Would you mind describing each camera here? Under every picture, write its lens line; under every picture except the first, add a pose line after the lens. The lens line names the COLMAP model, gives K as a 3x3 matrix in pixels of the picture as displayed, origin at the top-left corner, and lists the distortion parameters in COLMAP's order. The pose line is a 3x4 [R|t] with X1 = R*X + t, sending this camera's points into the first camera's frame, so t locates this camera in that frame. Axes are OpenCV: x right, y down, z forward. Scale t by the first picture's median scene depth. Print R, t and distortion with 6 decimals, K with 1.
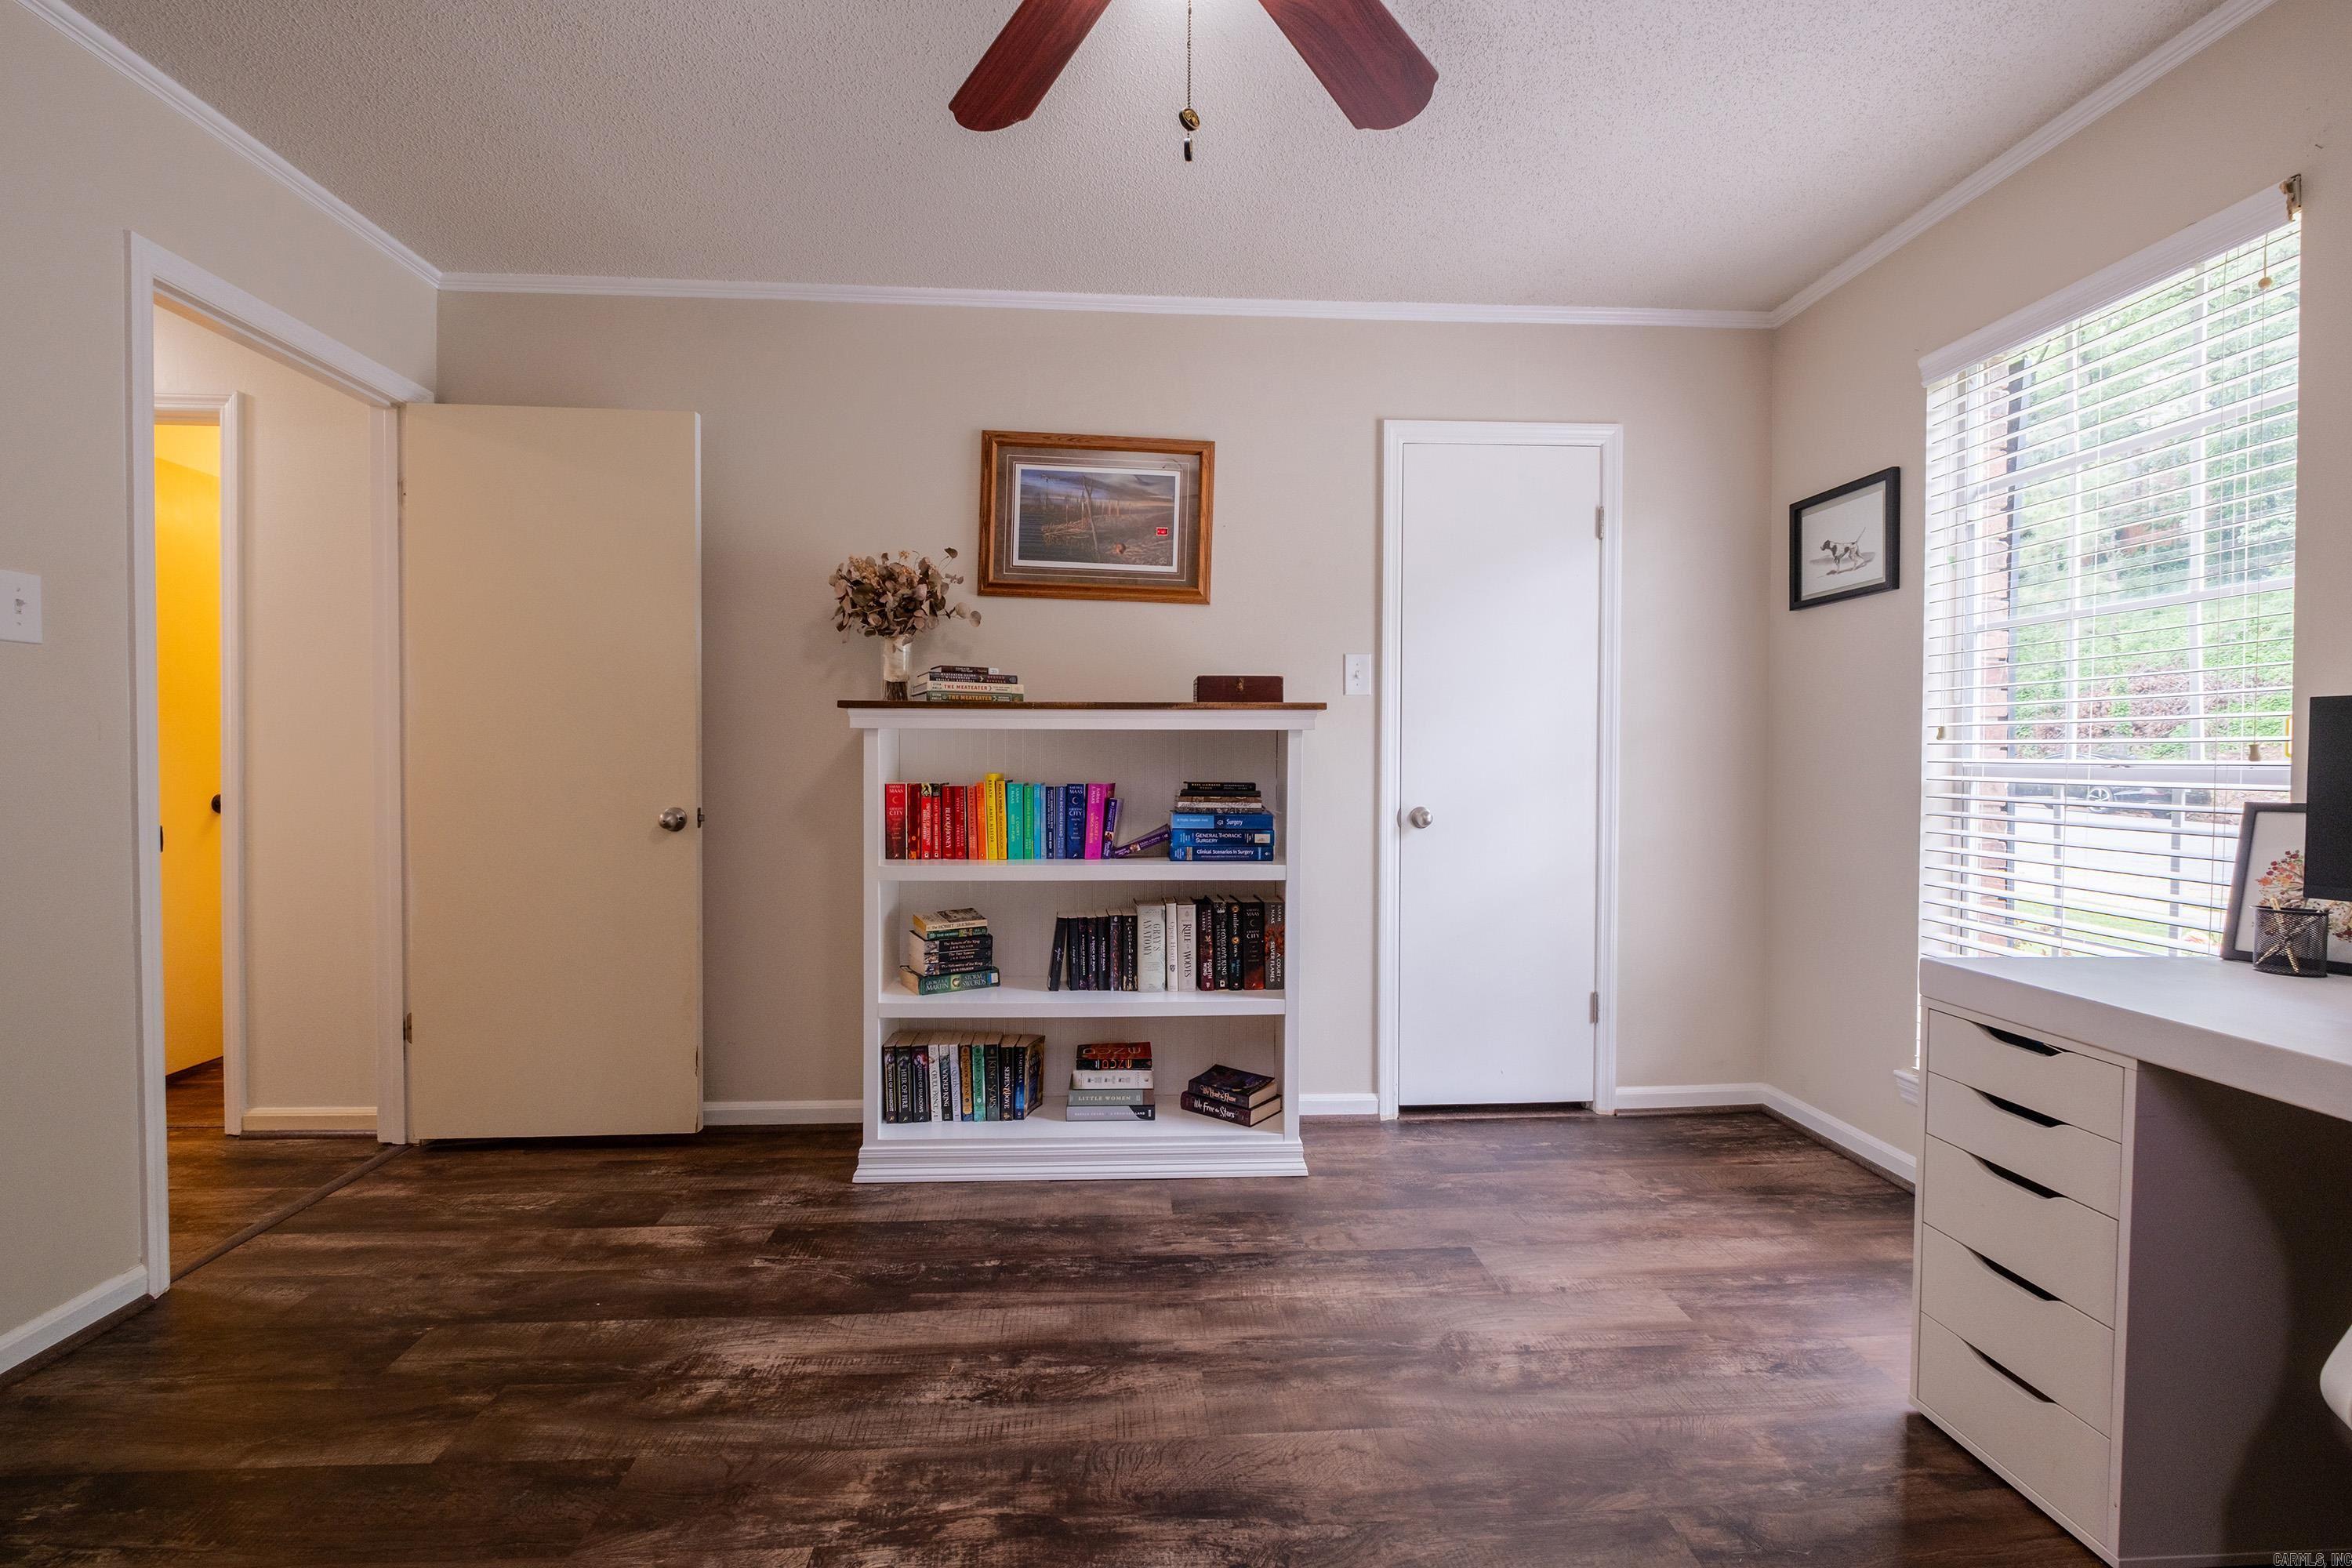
lens RADIAL K [[1010.7, 0, 1166.0], [0, 1010.7, 790.0], [0, 0, 1]] dist [0.001633, -0.002391]
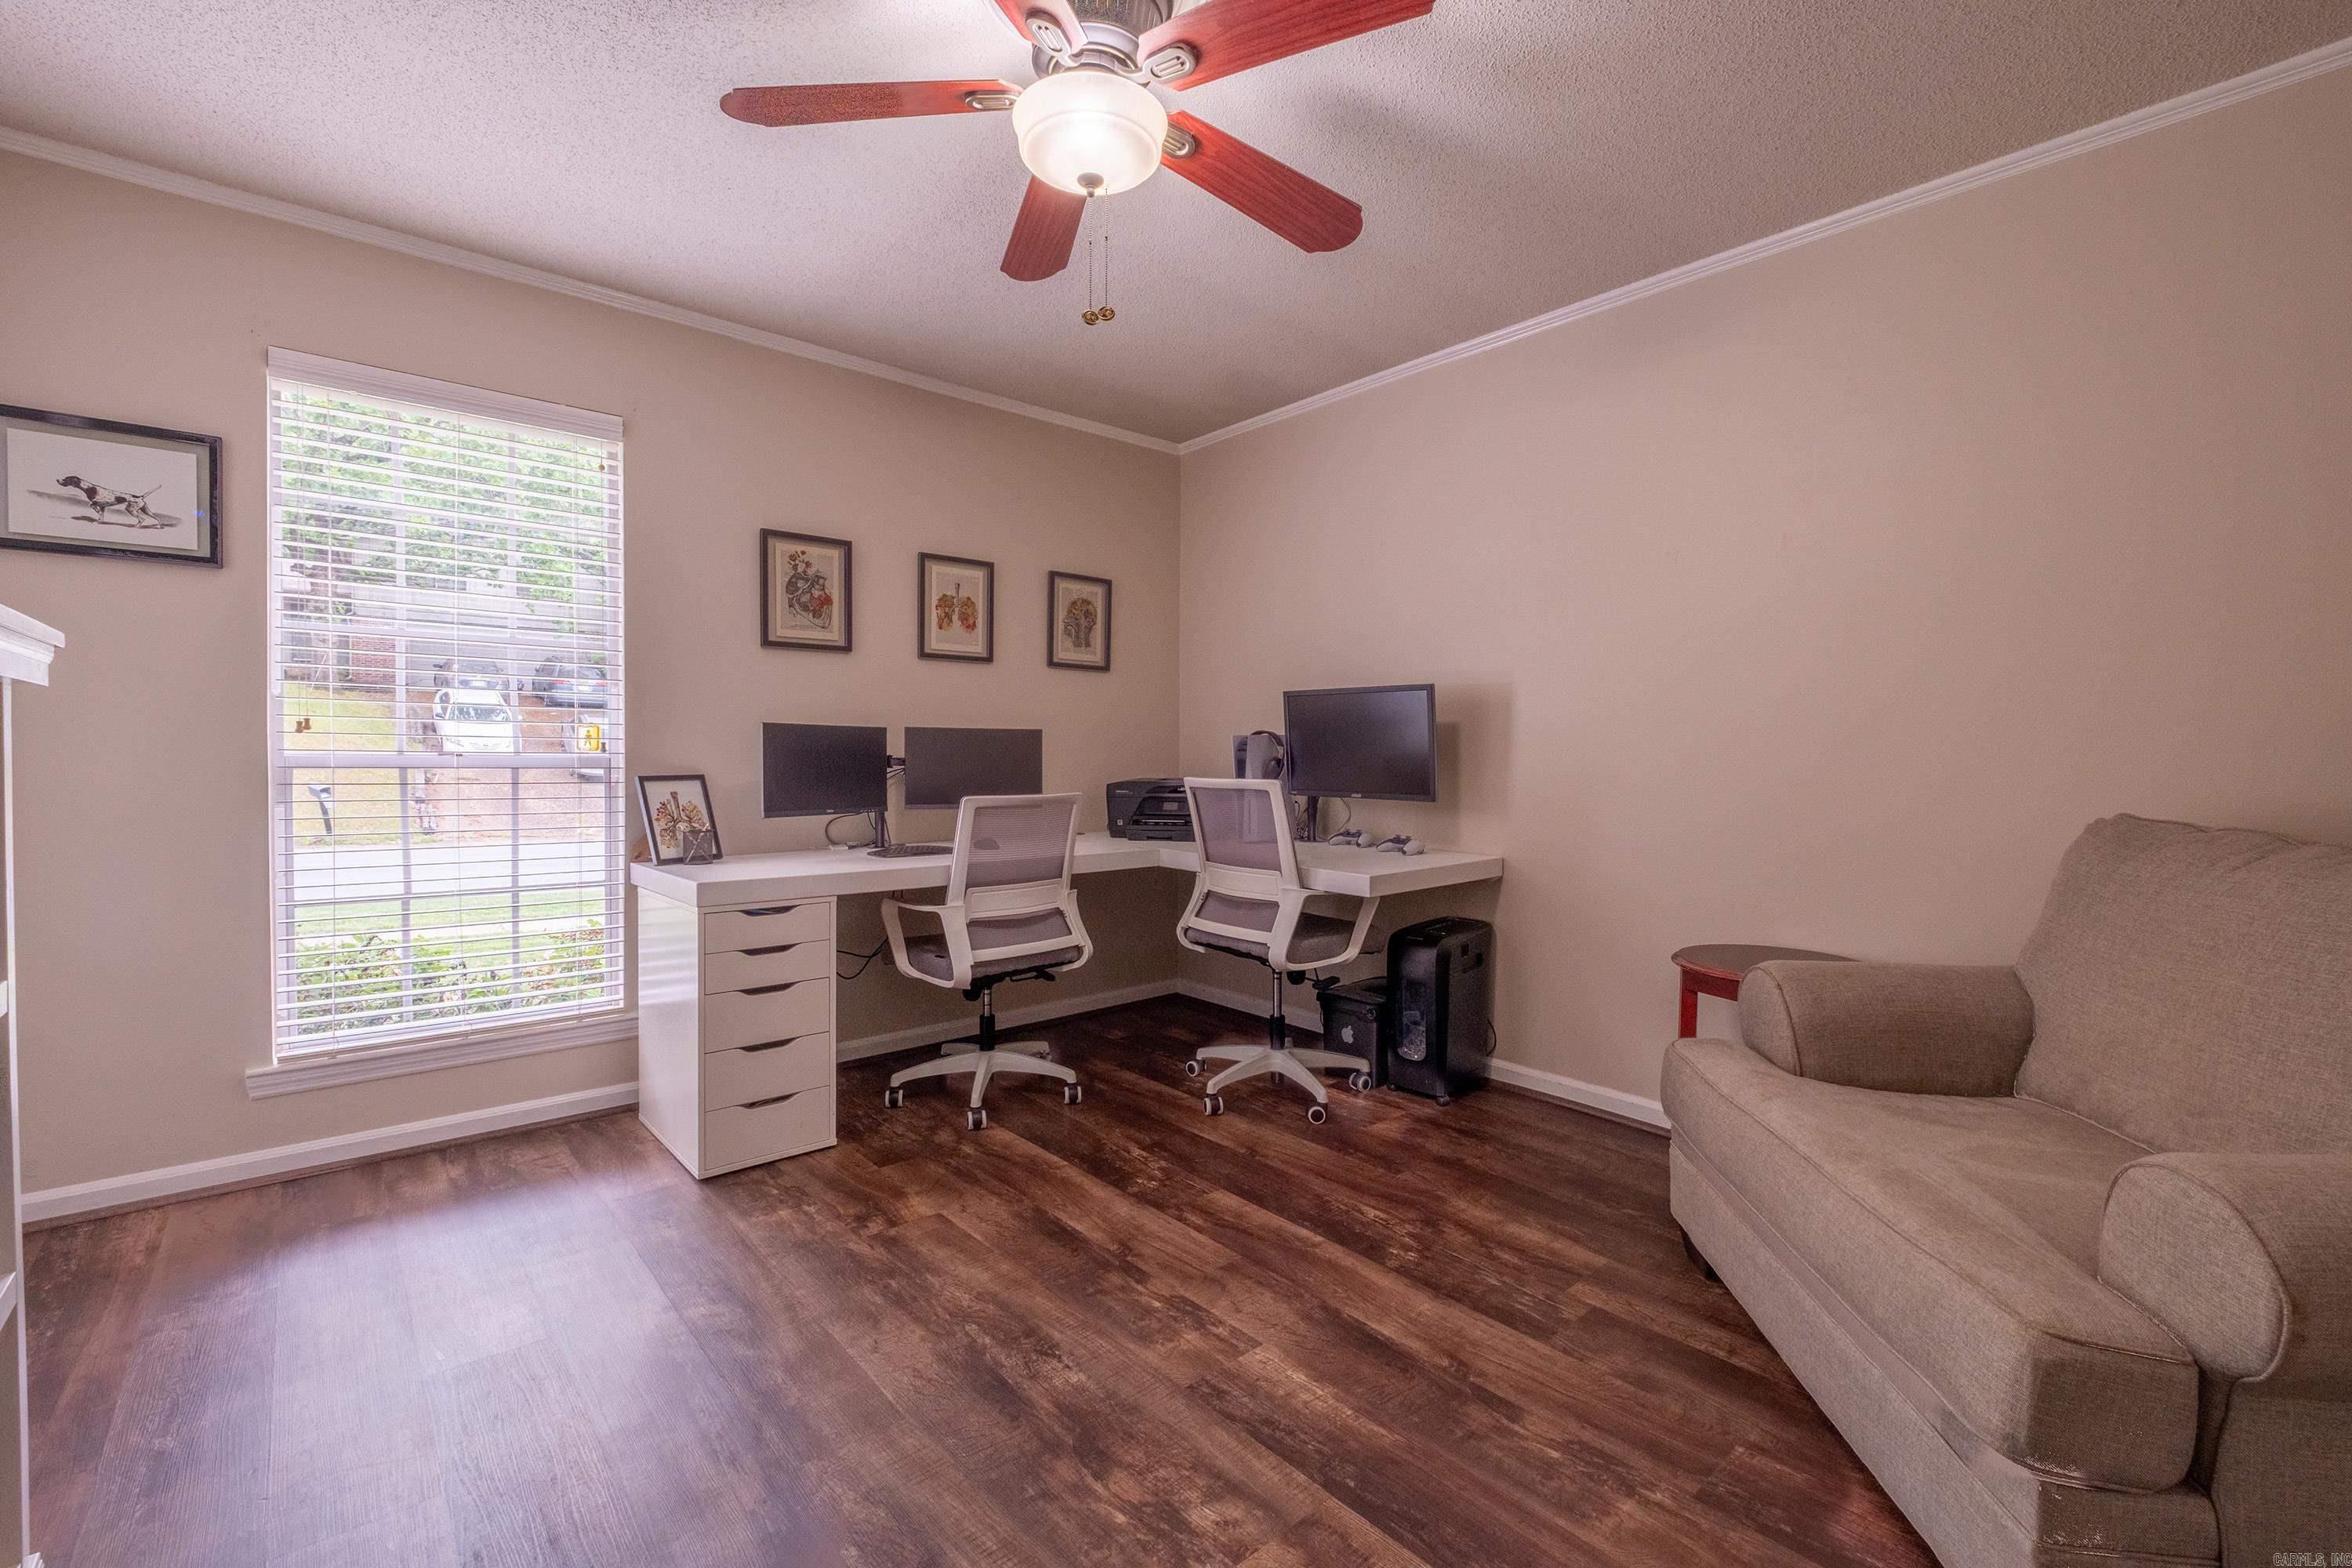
lens RADIAL K [[1010.7, 0, 1181.9], [0, 1010.7, 765.9], [0, 0, 1]] dist [0.001633, -0.002391]
pose [[-0.611967, -0.012257, 0.790789, -0.919254], [0.014833, 0.999526, 0.026972, -0.040098], [-0.790745, 0.028236, -0.611495, 1.378958]]
